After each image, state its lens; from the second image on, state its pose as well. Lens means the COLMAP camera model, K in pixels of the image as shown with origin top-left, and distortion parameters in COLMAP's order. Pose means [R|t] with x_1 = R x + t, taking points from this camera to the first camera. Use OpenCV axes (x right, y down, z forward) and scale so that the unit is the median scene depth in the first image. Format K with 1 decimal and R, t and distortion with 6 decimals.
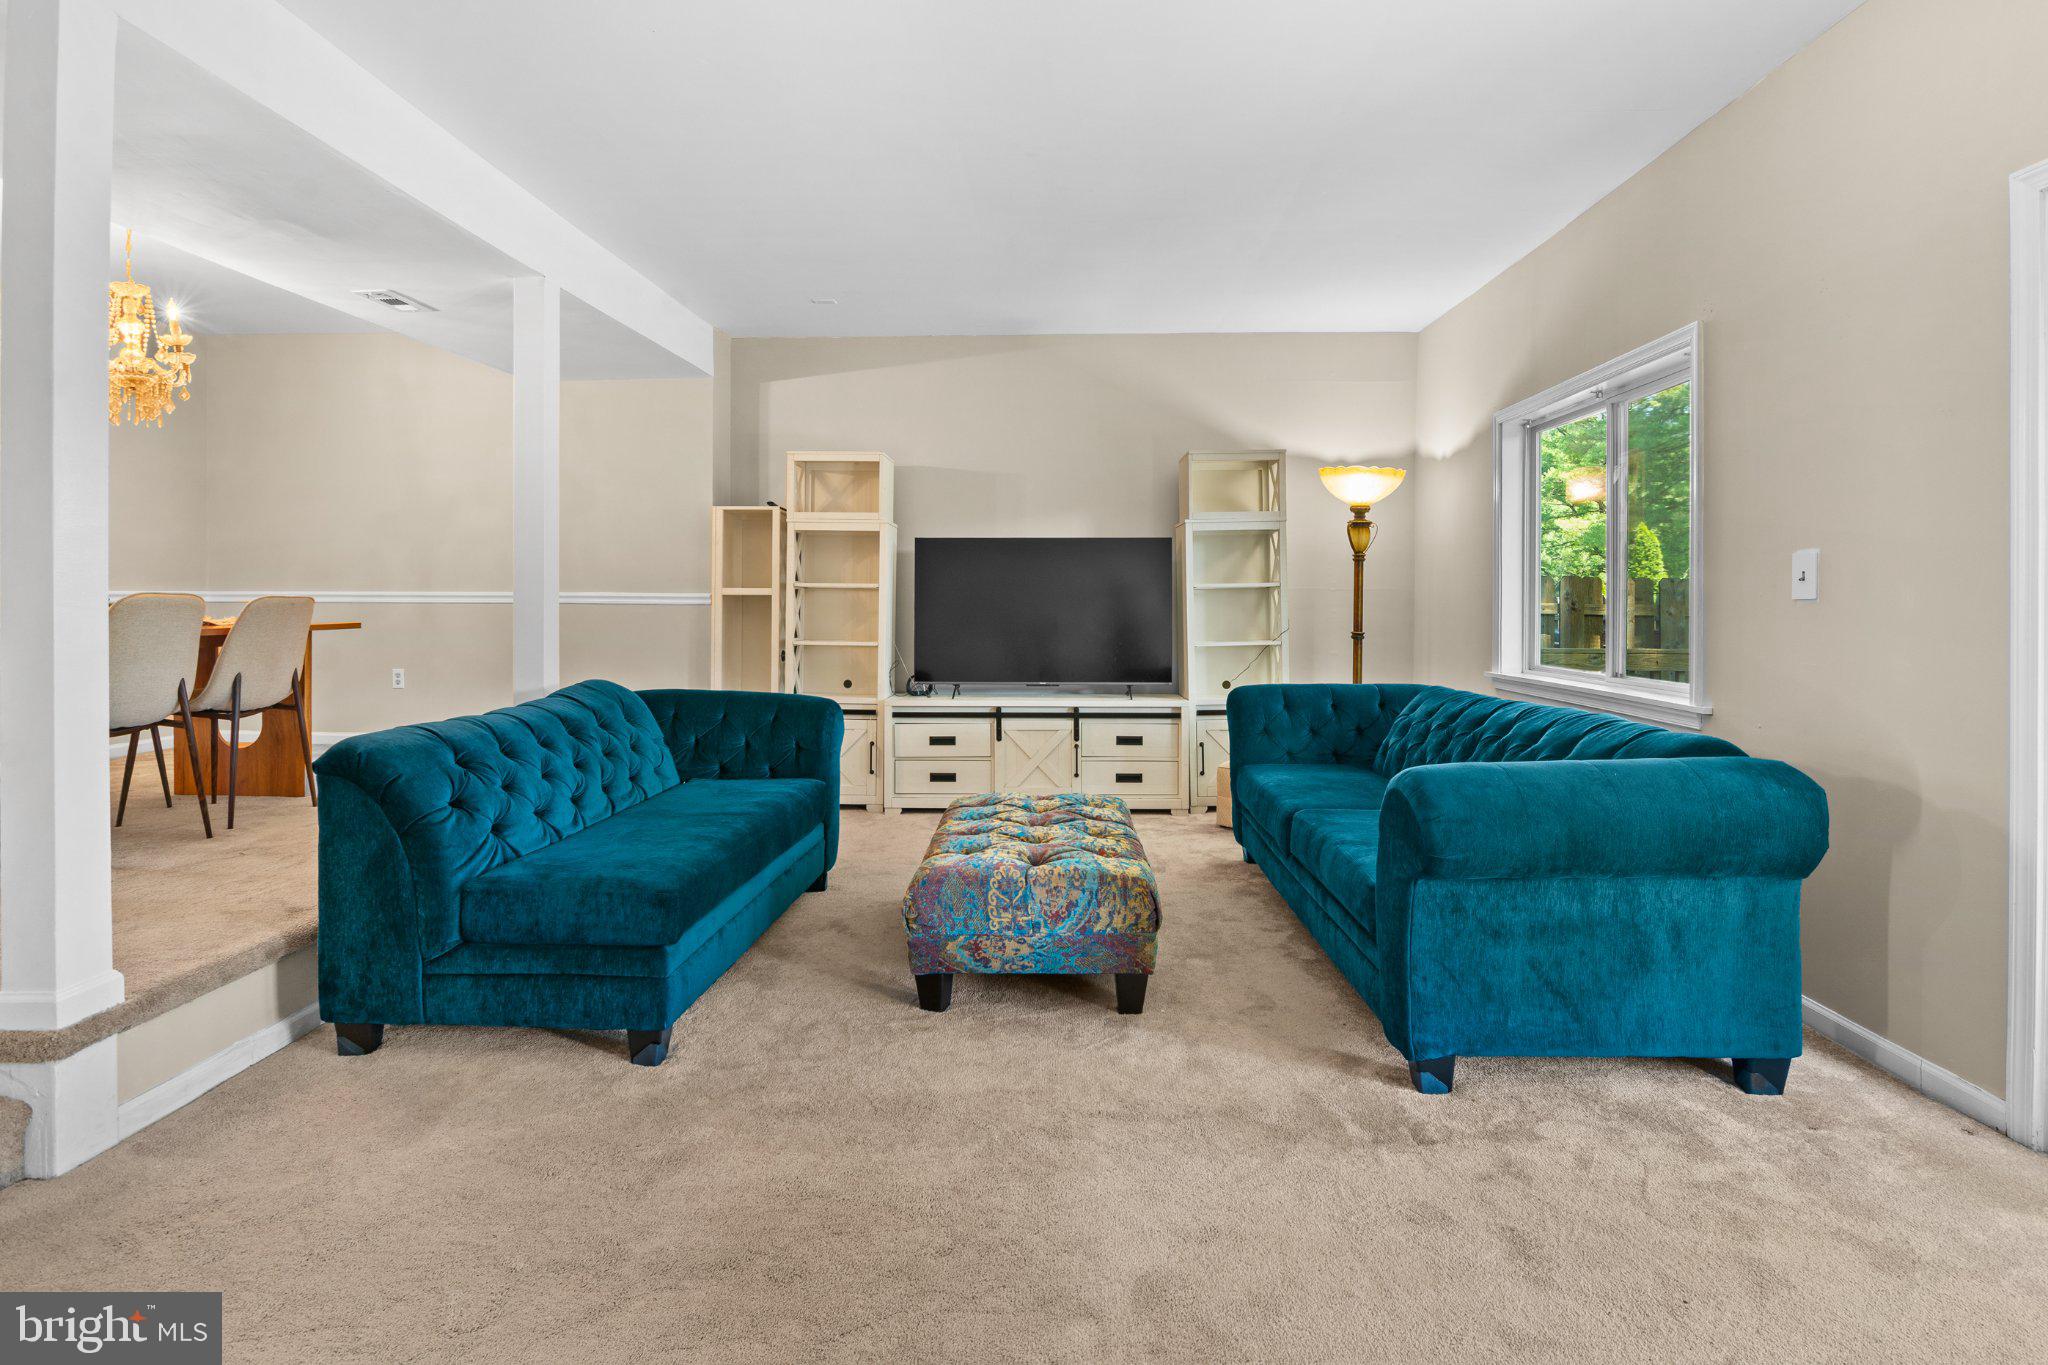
lens RADIAL K [[1026.7, 0, 1023.0], [0, 1026.7, 590.8], [0, 0, 1]] dist [-0.009591, -0.001970]
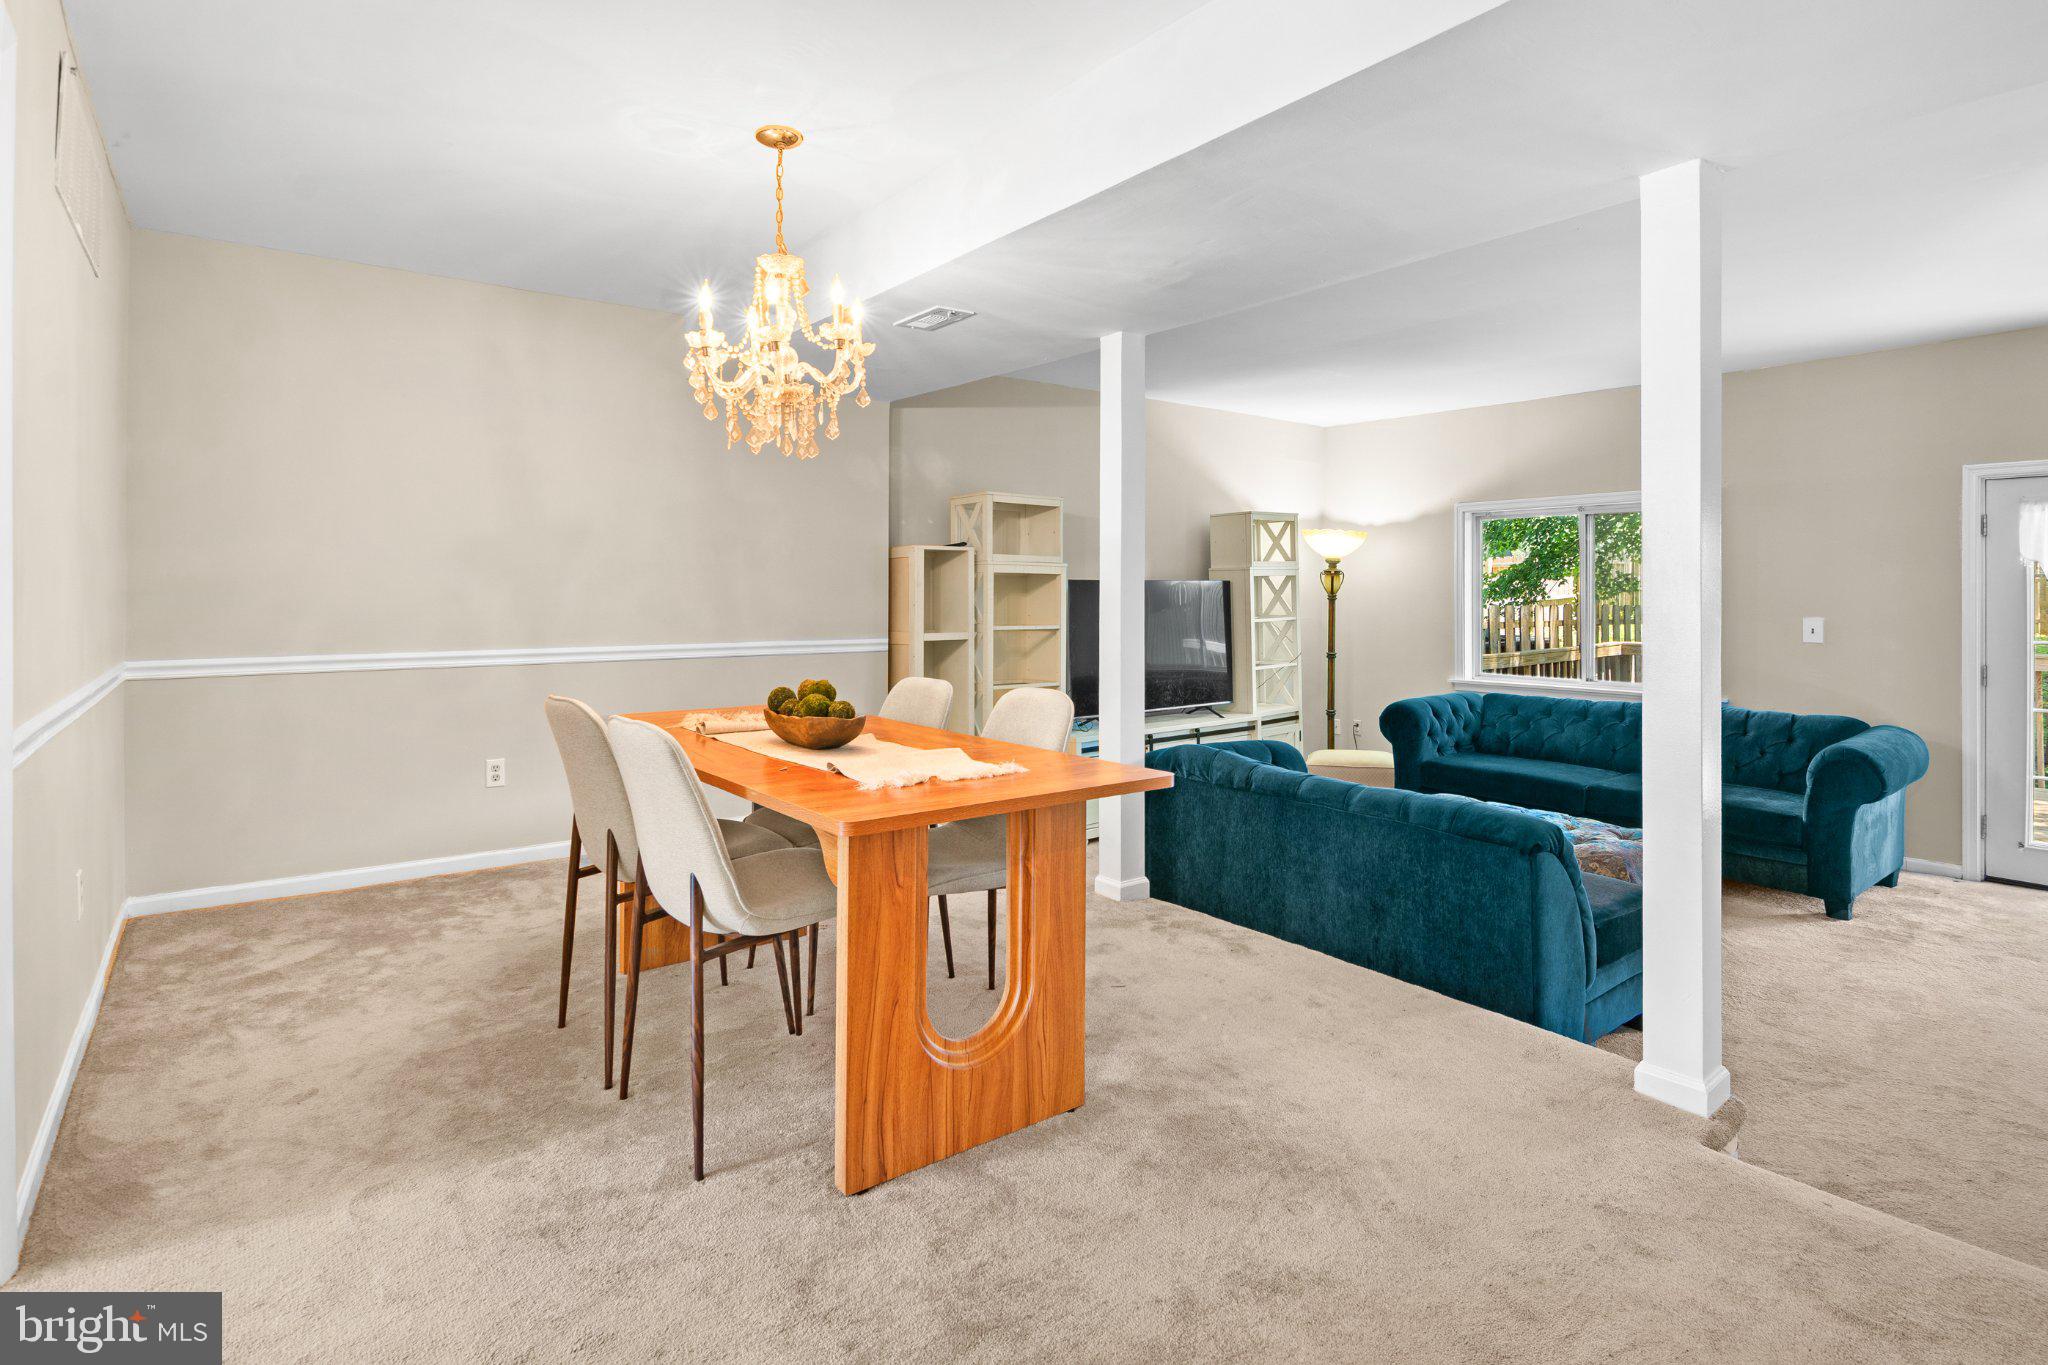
lens RADIAL K [[1026.7, 0, 1023.0], [0, 1026.7, 590.8], [0, 0, 1]] dist [-0.009591, -0.001970]
pose [[0.766938, -0.003023, 0.641714, -1.560085], [-0.004078, 0.999946, 0.009584, -0.097108], [-0.641708, -0.009967, 0.766884, 0.434852]]
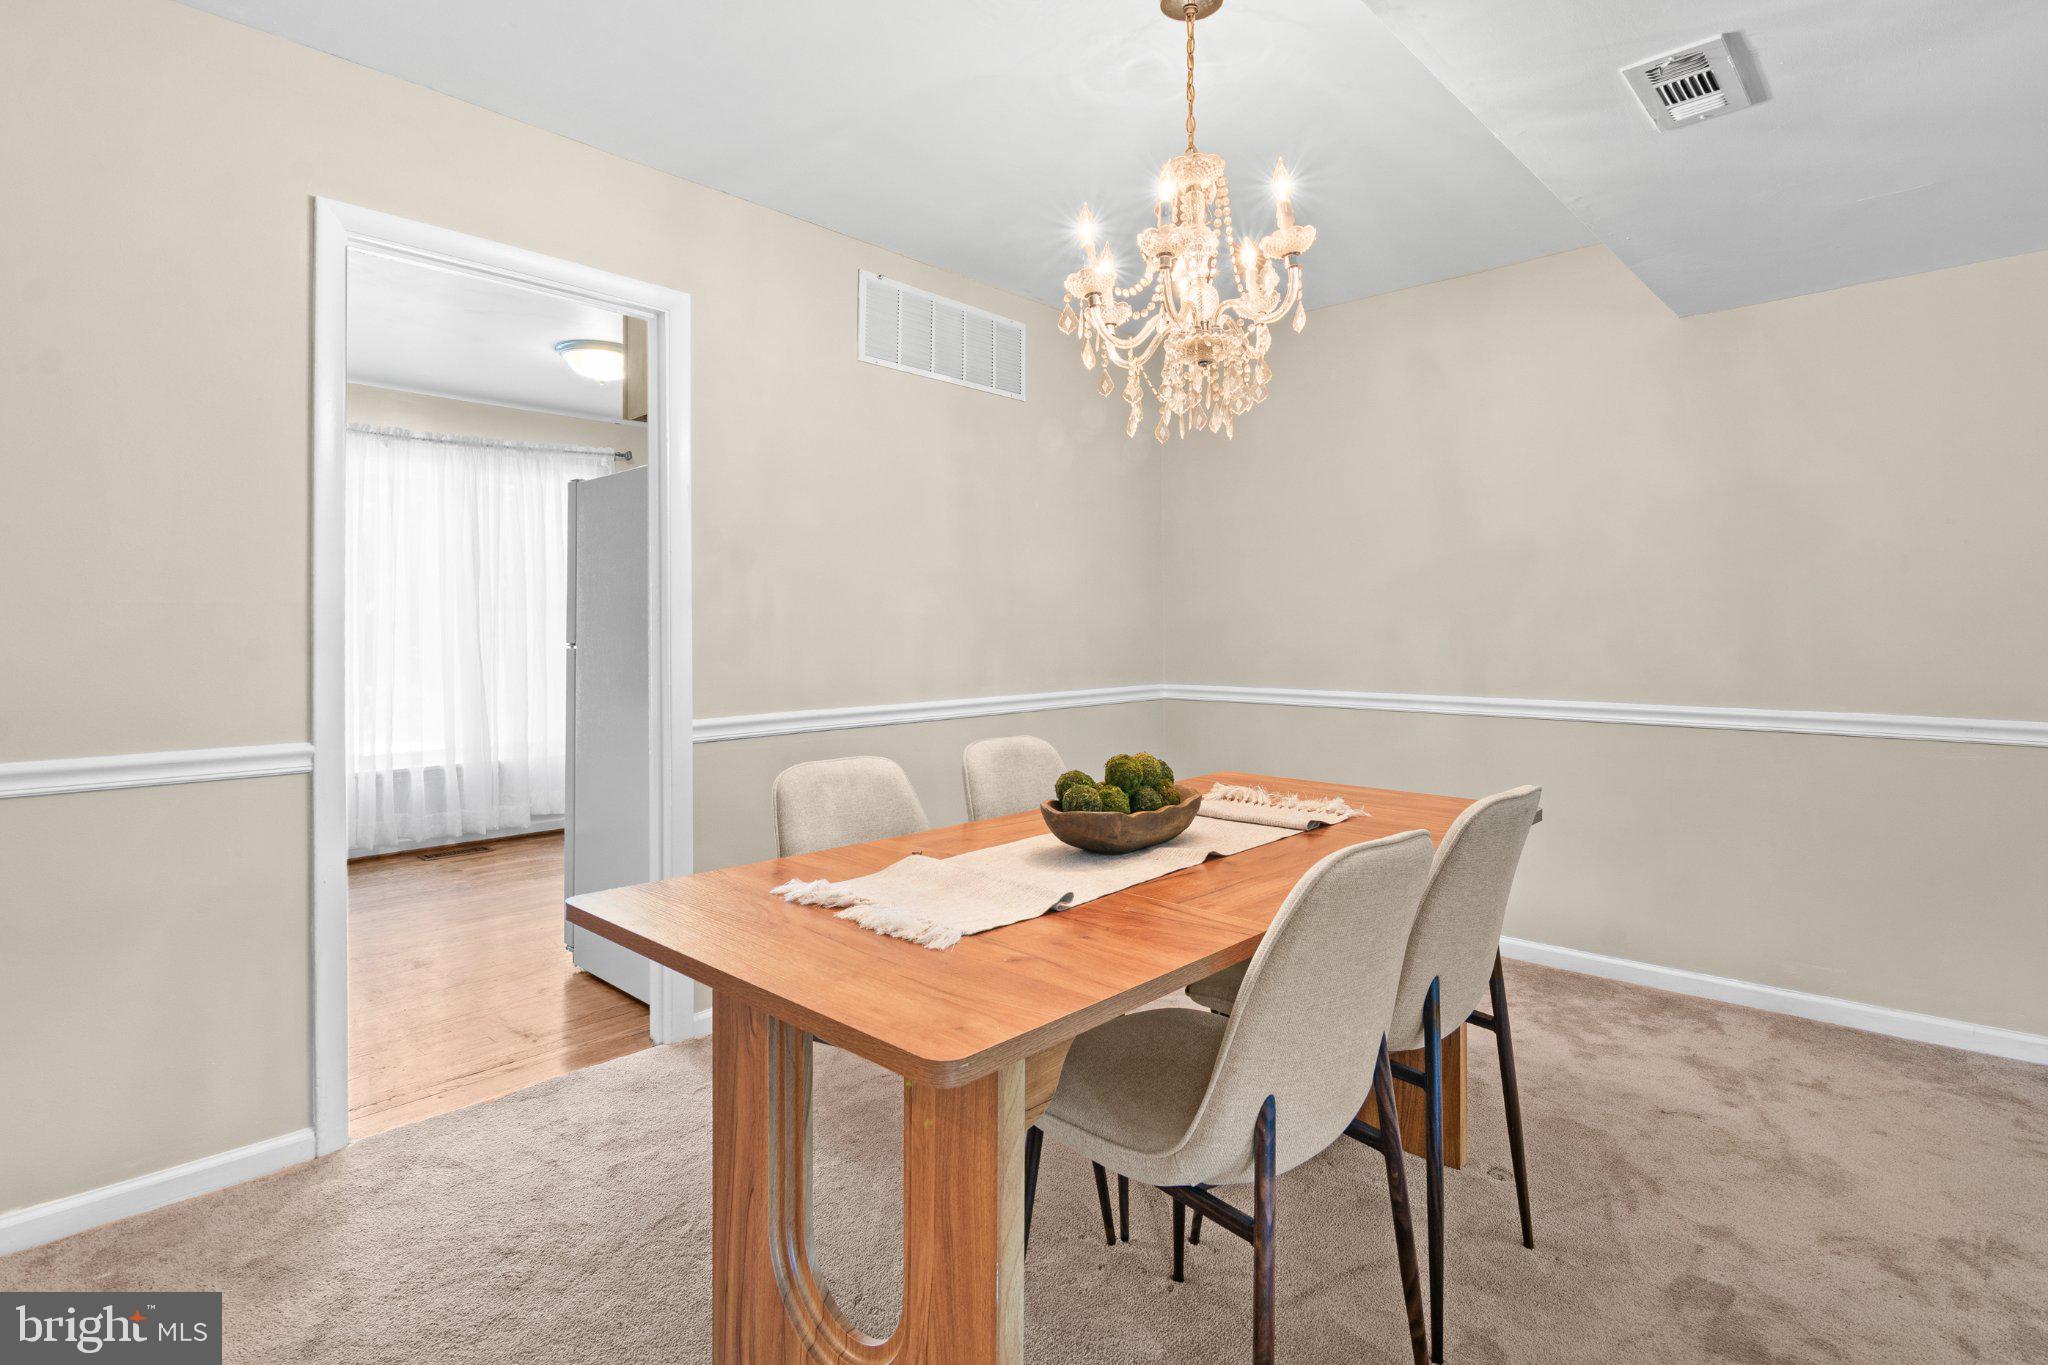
lens RADIAL K [[1023.8, 0, 996.1], [0, 1023.8, 622.0], [0, 0, 1]] dist [-0.011531, -0.000772]
pose [[0.752963, -0.008741, -0.658004, -0.799795], [0.009249, 0.999954, -0.002699, -0.089695], [0.657997, -0.004054, 0.753009, 0.705407]]
